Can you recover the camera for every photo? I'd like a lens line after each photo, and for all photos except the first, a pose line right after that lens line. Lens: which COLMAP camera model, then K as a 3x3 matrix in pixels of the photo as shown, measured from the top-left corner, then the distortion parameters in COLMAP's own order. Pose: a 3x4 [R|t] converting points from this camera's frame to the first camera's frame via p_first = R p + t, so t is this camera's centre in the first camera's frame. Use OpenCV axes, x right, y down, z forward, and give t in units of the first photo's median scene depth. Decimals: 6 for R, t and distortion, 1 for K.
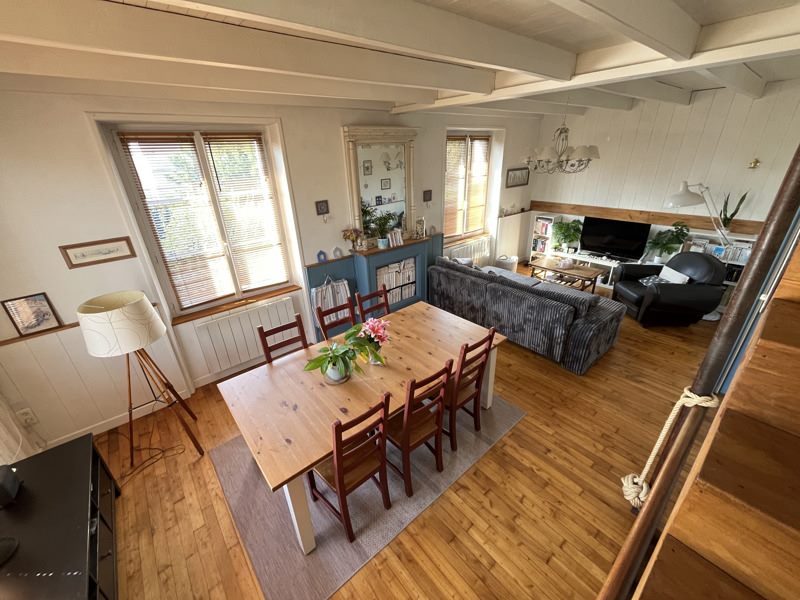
lens RADIAL K [[320.9, 0, 399.9], [0, 320.9, 300.8], [0, 0, 1]] dist [-0.010900, -0.000148]
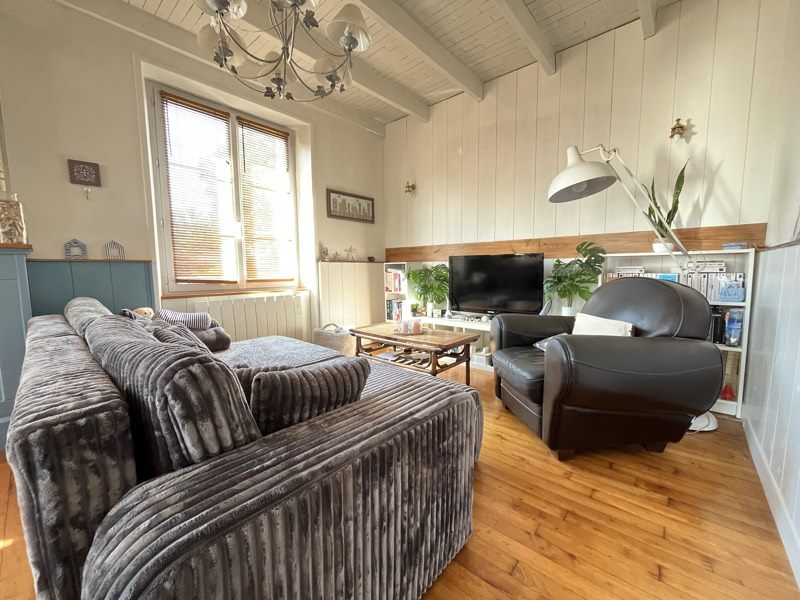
lens RADIAL K [[320.9, 0, 399.7], [0, 320.9, 300.8], [0, 0, 1]] dist [-0.010900, -0.000148]
pose [[0.989119, 0.009625, 0.146805, 0.386342], [0.039961, 0.942766, -0.331053, 0.017598], [-0.141589, 0.333317, 0.932122, 0.454944]]
